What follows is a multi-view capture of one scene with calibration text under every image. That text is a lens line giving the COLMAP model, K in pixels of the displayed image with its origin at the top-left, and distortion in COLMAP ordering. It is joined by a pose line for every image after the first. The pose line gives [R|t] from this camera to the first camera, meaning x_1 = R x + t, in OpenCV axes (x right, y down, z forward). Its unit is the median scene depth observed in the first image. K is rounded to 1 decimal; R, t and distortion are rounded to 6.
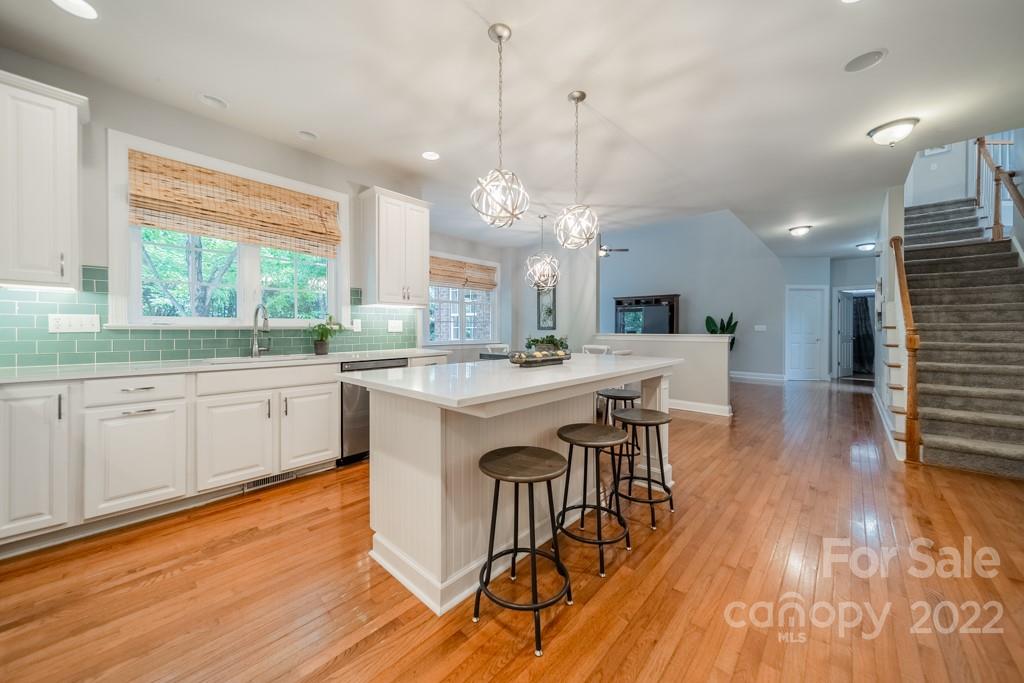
lens RADIAL K [[365.4, 0, 514.6], [0, 365.4, 333.8], [0, 0, 1]] dist [0.012551, -0.000209]
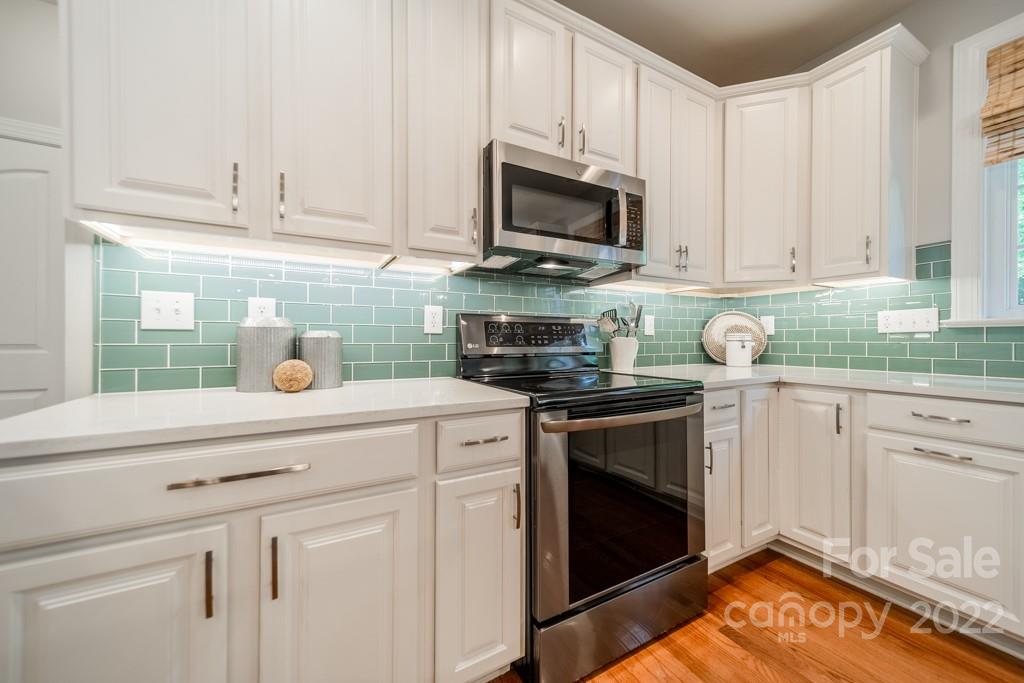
lens RADIAL K [[365.4, 0, 502.2], [0, 365.4, 337.4], [0, 0, 1]] dist [0.012551, -0.000209]
pose [[-0.328962, -0.009834, -0.944292, -0.138893], [-0.009844, 0.999927, -0.006984, 0.019322], [0.944292, 0.006999, -0.329034, 0.416310]]
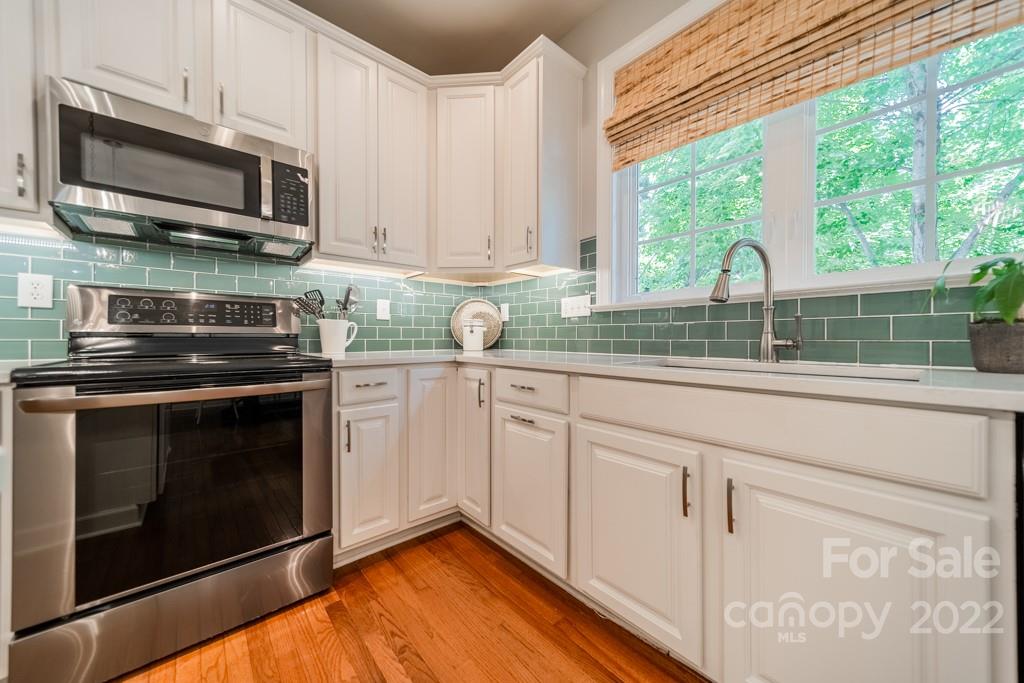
lens RADIAL K [[365.4, 0, 498.6], [0, 365.4, 338.4], [0, 0, 1]] dist [0.012551, -0.000209]
pose [[-0.139804, -0.004823, -0.990167, -0.266769], [-0.014390, 0.999892, -0.002838, 0.049455], [0.990075, 0.013852, -0.139858, 0.883795]]
